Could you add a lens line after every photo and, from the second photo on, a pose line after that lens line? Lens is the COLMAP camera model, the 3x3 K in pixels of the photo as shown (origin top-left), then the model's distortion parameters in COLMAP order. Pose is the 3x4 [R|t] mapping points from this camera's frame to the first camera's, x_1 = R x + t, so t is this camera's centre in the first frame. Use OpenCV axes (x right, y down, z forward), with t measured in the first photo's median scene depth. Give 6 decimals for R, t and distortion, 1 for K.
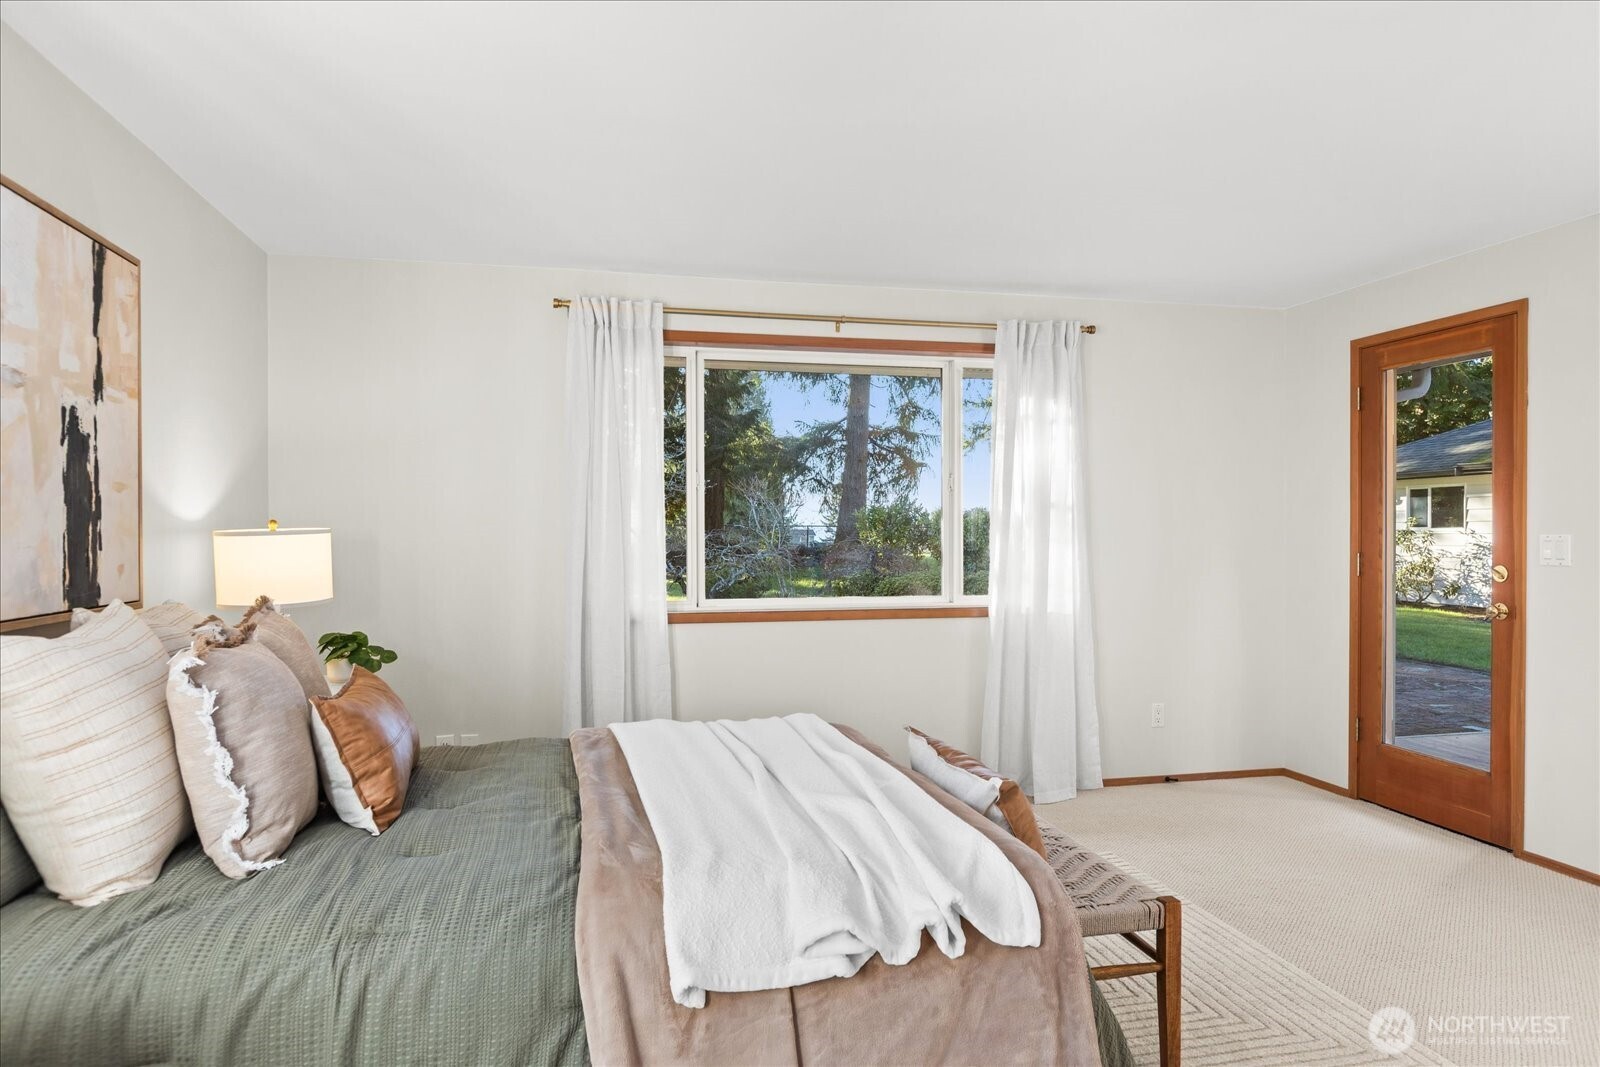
lens RADIAL K [[1013.1, 0, 800.0], [0, 1013.1, 533.5], [0, 0, 1]] dist [-0.006819, -0.001600]
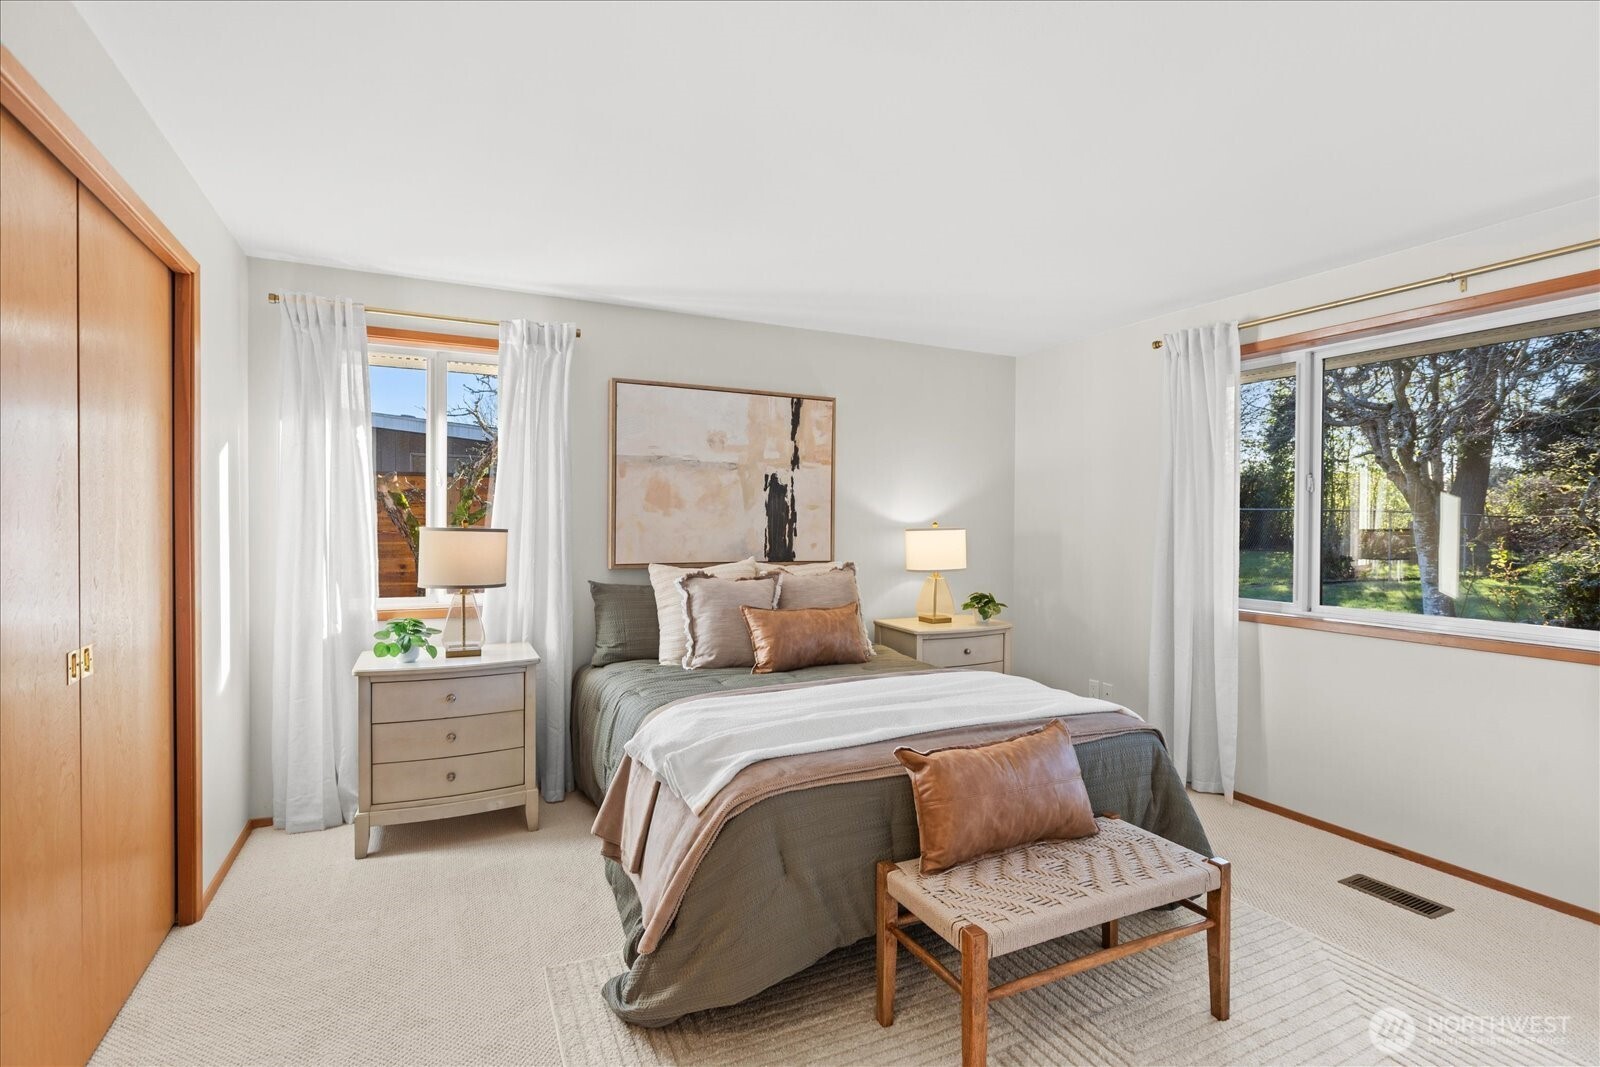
lens RADIAL K [[766.2, 0, 800.0], [0, 766.2, 533.5], [0, 0, 1]] dist [0.032160, 0.000163]
pose [[0.227899, 0.023223, -0.973408, 0.970814], [-0.011994, 0.999707, 0.021042, -0.024987], [0.973611, 0.006879, 0.228111, 0.629512]]
